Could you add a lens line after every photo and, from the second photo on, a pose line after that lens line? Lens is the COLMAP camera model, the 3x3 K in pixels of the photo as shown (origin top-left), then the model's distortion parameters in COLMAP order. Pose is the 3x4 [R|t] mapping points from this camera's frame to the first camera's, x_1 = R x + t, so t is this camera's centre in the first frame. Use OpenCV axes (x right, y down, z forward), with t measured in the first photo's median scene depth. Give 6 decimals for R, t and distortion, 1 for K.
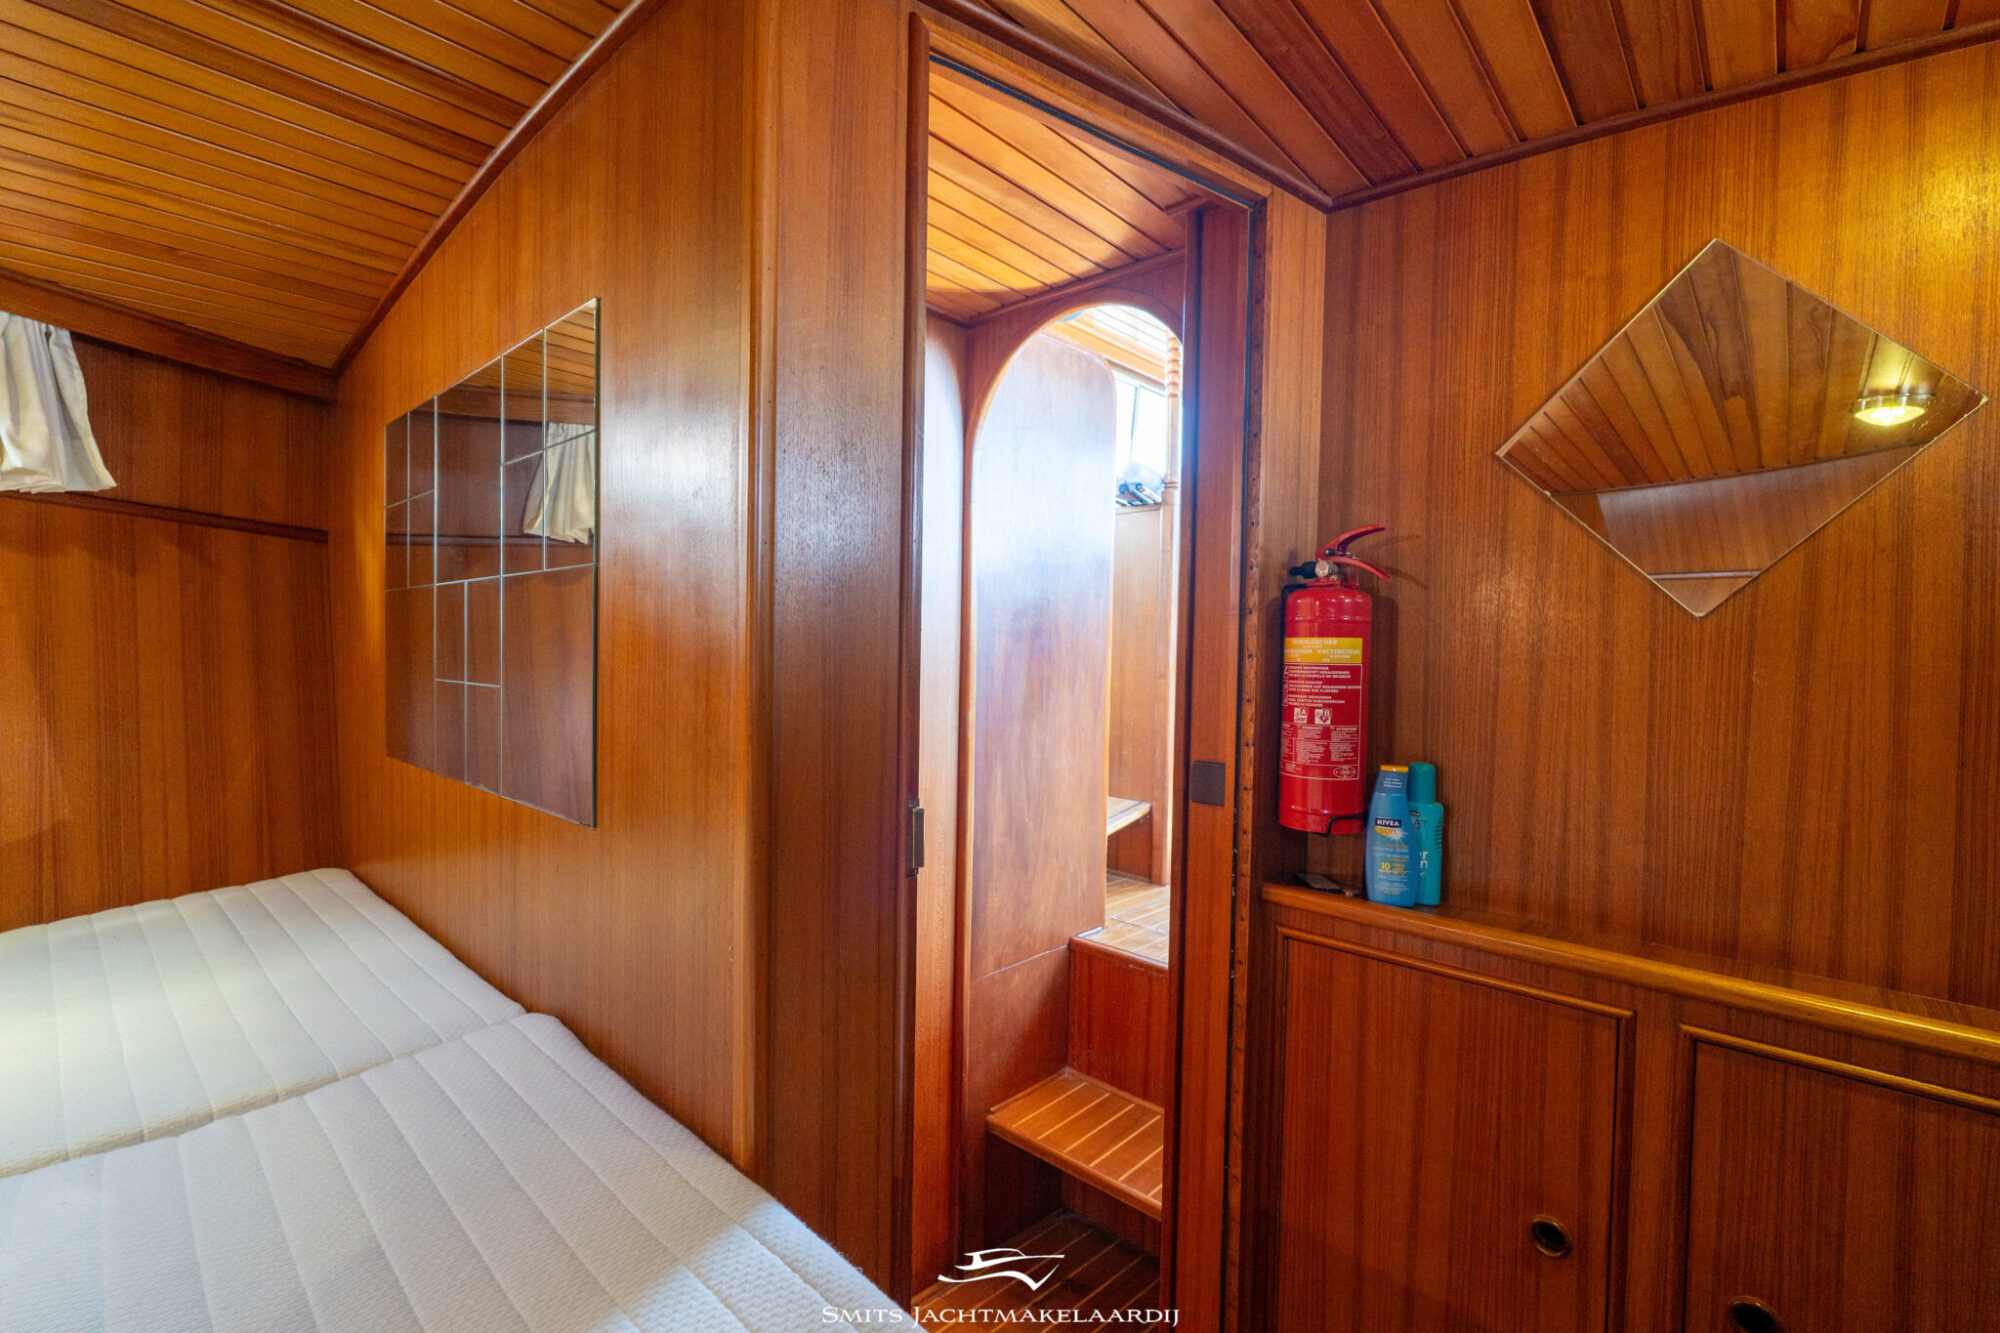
lens RADIAL K [[865.0, 0, 1004.1], [0, 865.0, 672.9], [0, 0, 1]] dist [-0.000514, -0.000581]
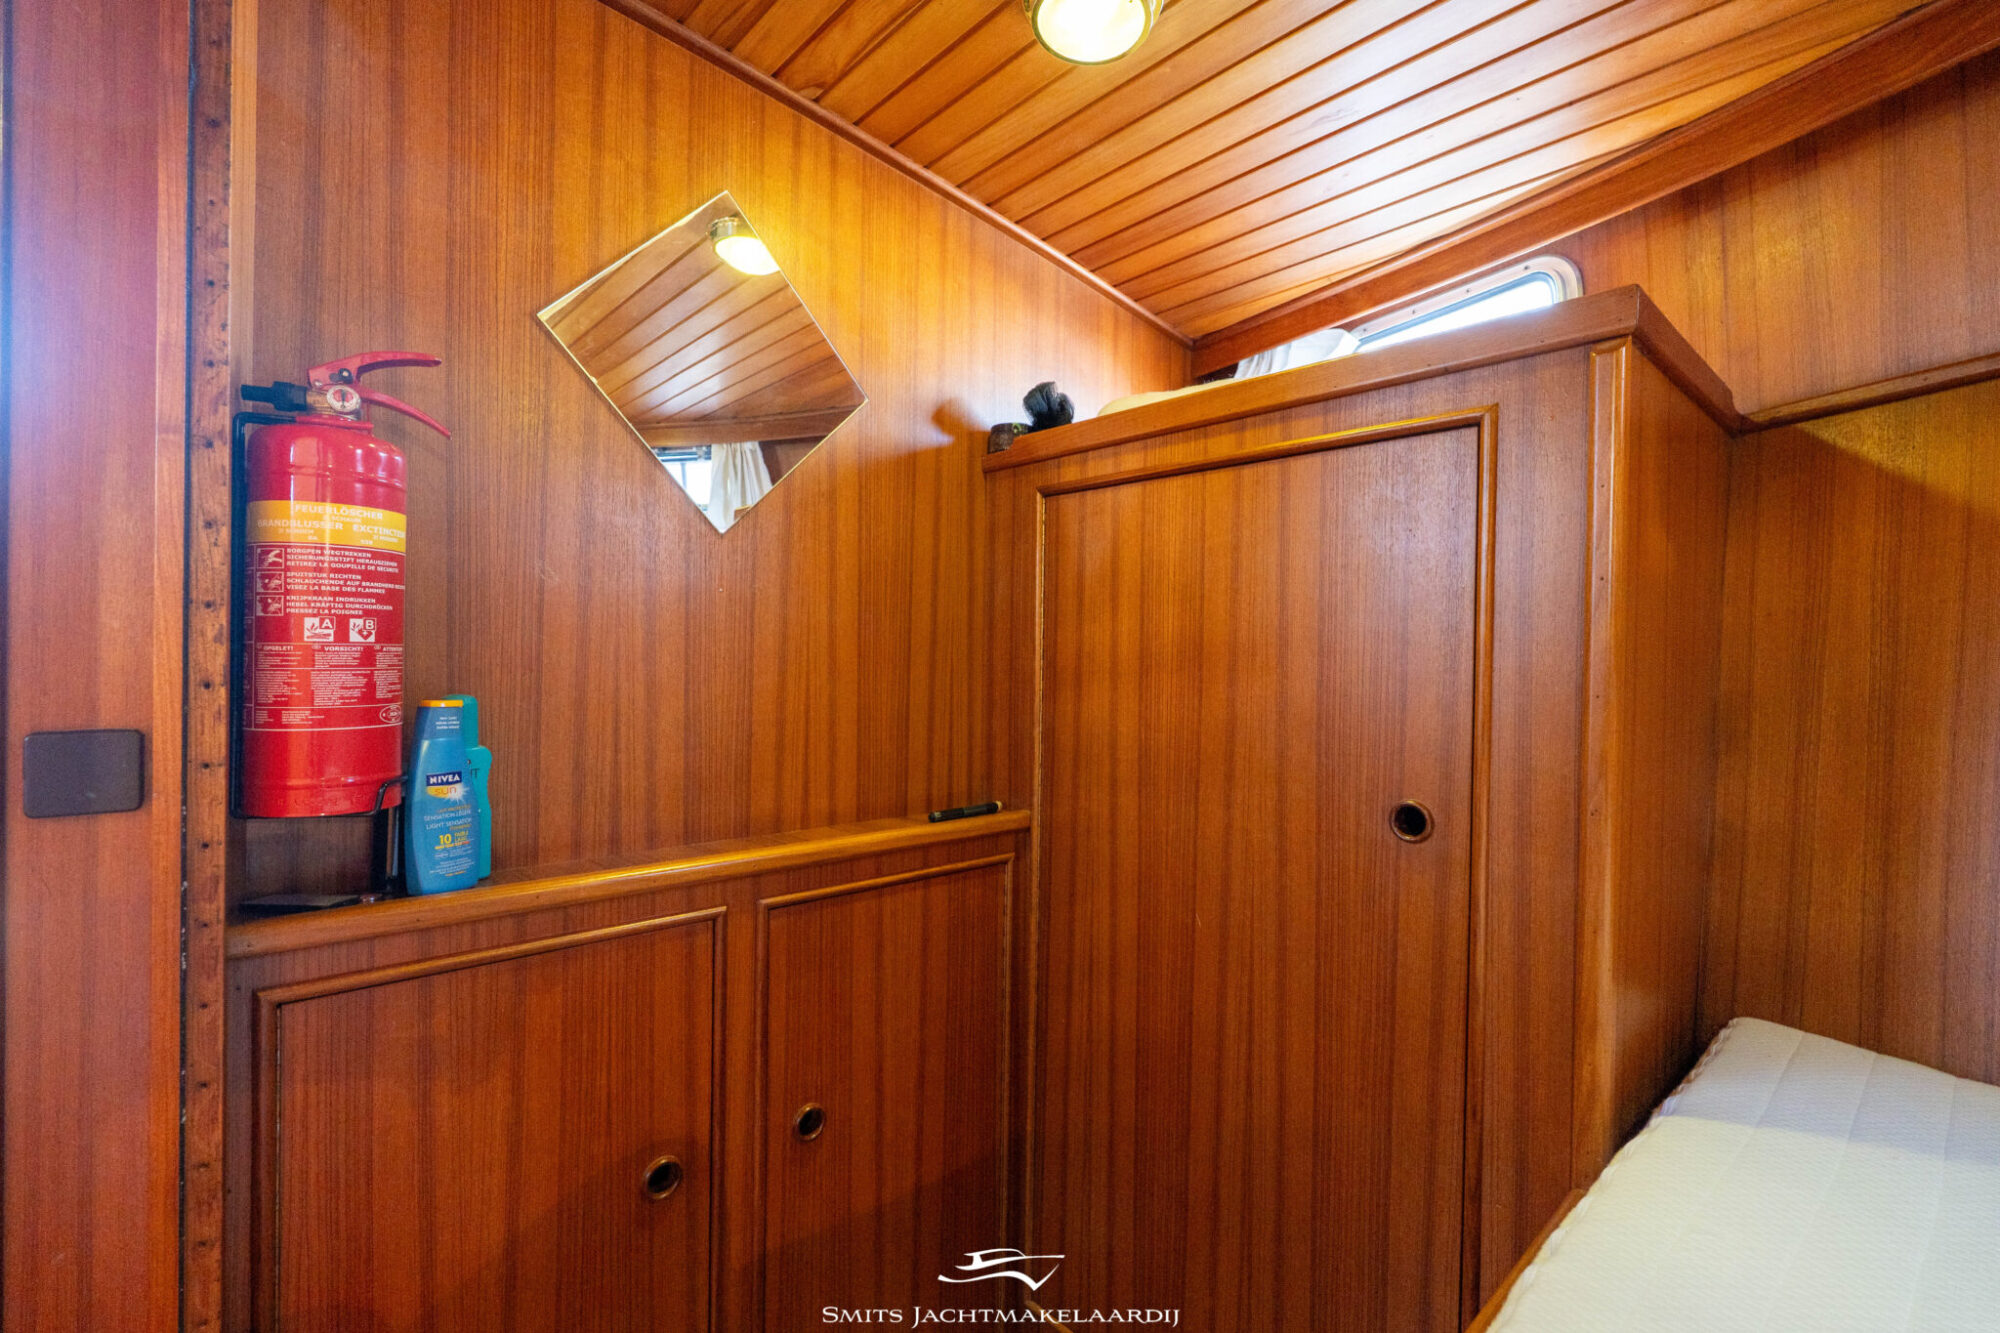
lens RADIAL K [[889.3, 0, 990.5], [0, 889.3, 665.4], [0, 0, 1]] dist [-0.002536, -0.000708]
pose [[0.099995, -0.026280, 0.994641, -0.244061], [0.017401, 0.999544, 0.024660, 0.069347], [-0.994836, 0.014842, 0.100407, 0.477327]]
